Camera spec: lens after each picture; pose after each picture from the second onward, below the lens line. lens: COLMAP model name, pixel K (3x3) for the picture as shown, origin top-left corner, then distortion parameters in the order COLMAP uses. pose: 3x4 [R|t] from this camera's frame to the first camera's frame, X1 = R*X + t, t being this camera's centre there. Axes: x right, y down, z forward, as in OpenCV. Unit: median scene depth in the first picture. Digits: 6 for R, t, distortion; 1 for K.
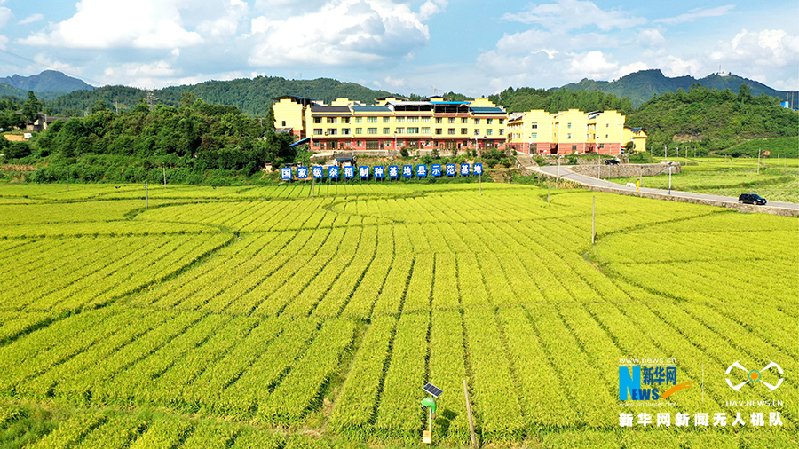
lens RADIAL K [[645.3, 0, 399.7], [0, 645.3, 224.8], [0, 0, 1]] dist [0.000992, -0.000452]
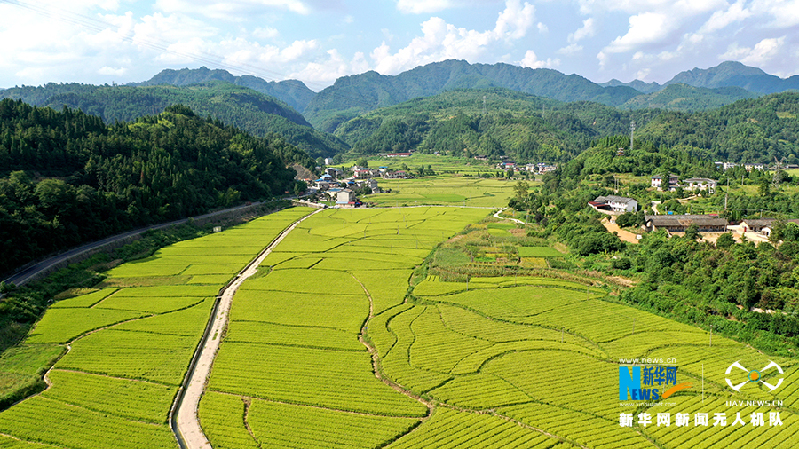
lens RADIAL K [[645.3, 0, 399.5], [0, 645.3, 224.7], [0, 0, 1]] dist [0.000992, -0.000452]
pose [[0.584003, 0.121534, -0.802602, 0.177242], [-0.110718, 0.991414, 0.069562, -0.234240], [0.804165, 0.048238, 0.592445, -0.129061]]
